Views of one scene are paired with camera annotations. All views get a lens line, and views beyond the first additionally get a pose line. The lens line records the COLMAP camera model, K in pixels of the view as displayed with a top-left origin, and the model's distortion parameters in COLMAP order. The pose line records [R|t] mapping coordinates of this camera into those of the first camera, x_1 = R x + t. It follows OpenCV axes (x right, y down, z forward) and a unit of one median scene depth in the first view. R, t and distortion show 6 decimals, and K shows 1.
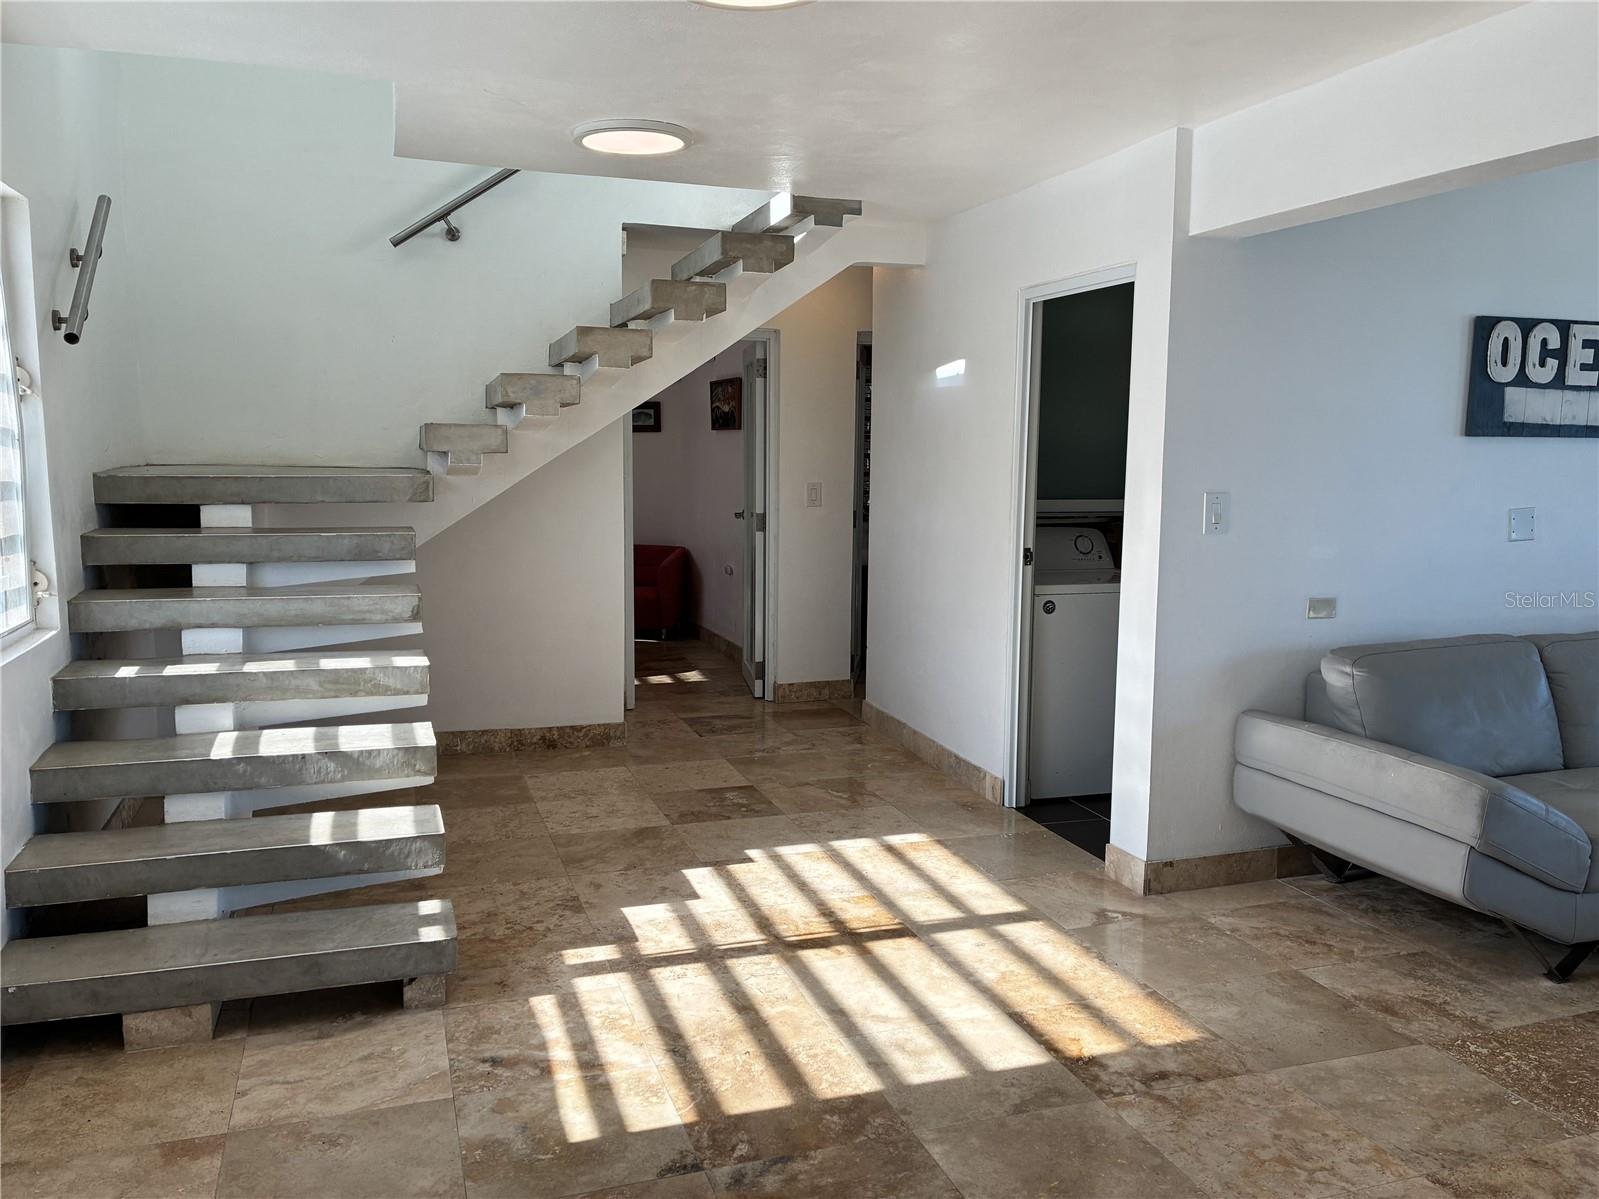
lens RADIAL K [[1262.5, 0, 799.5], [0, 1262.5, 599.5], [0, 0, 1]] dist [0.007900, 0.001253]
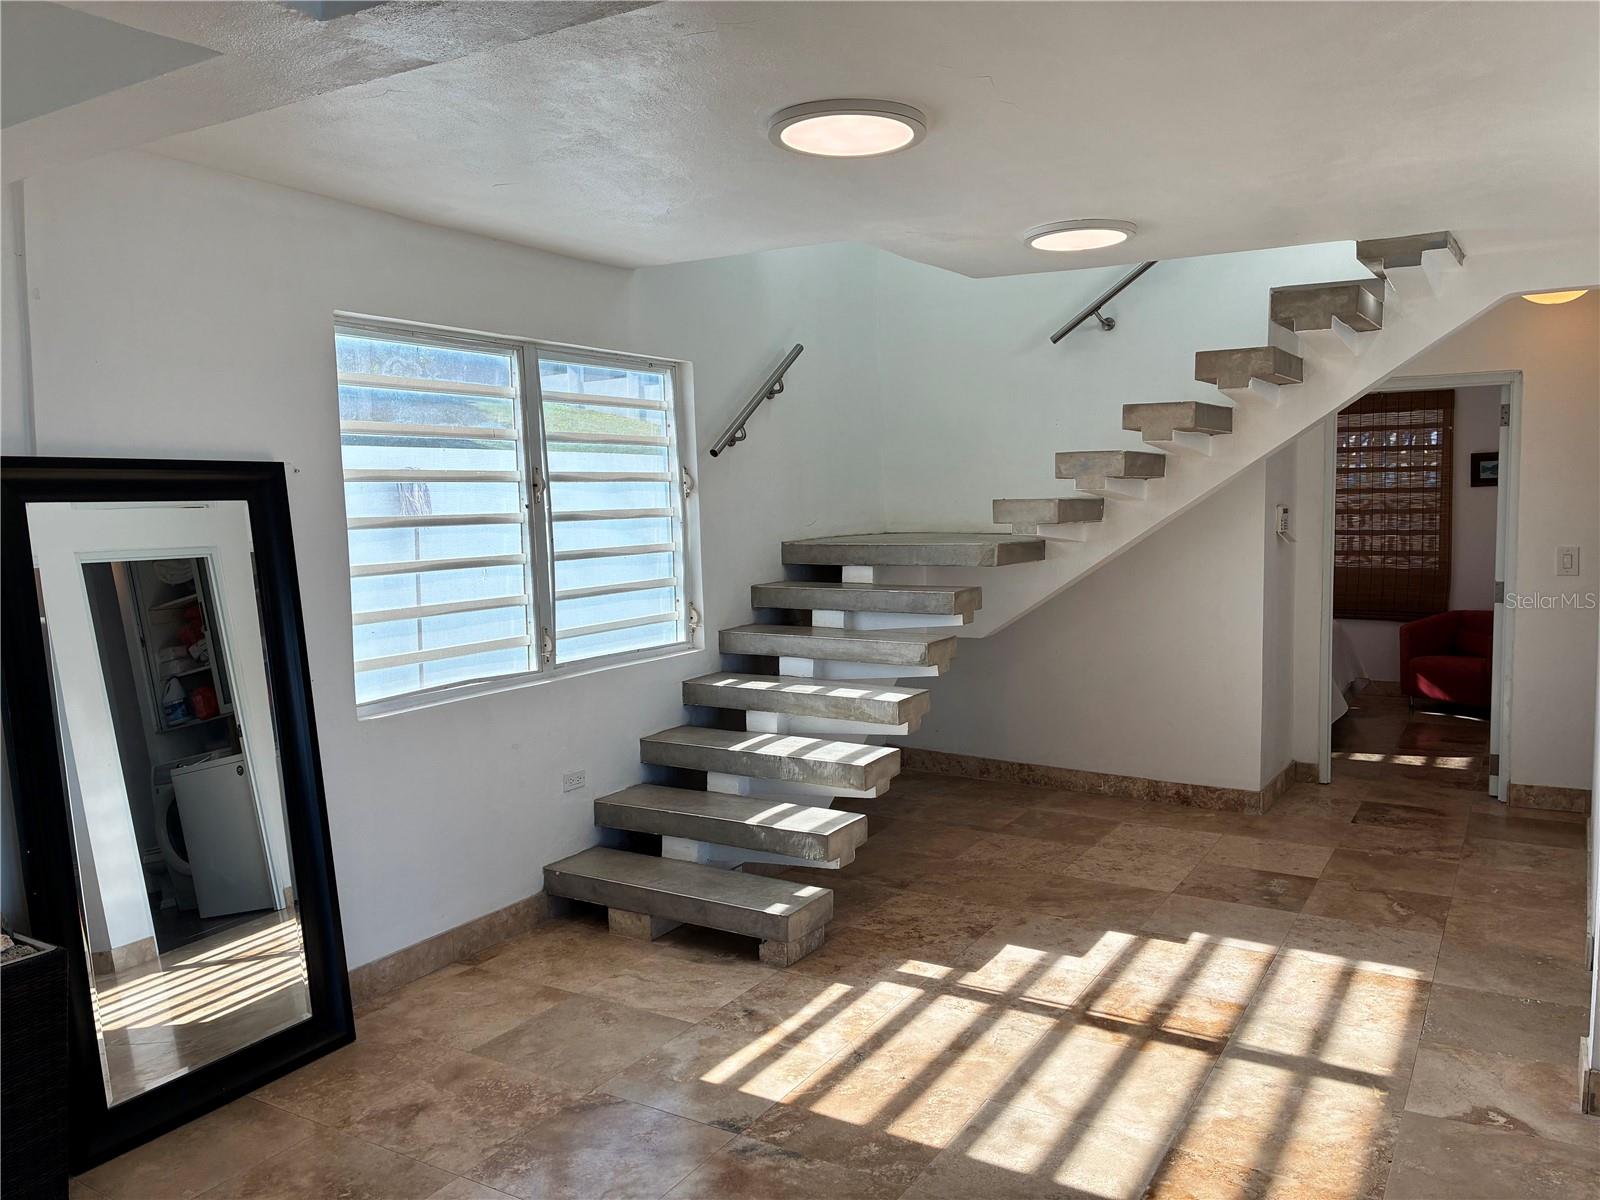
lens RADIAL K [[1214.2, 0, 815.8], [0, 1214.2, 598.3], [0, 0, 1]] dist [0.064793, -0.082951]
pose [[0.643355, 0.042542, -0.764385, 0.571826], [-0.070110, 0.997533, -0.003491, -0.040063], [0.762351, 0.055837, 0.644750, 0.186388]]
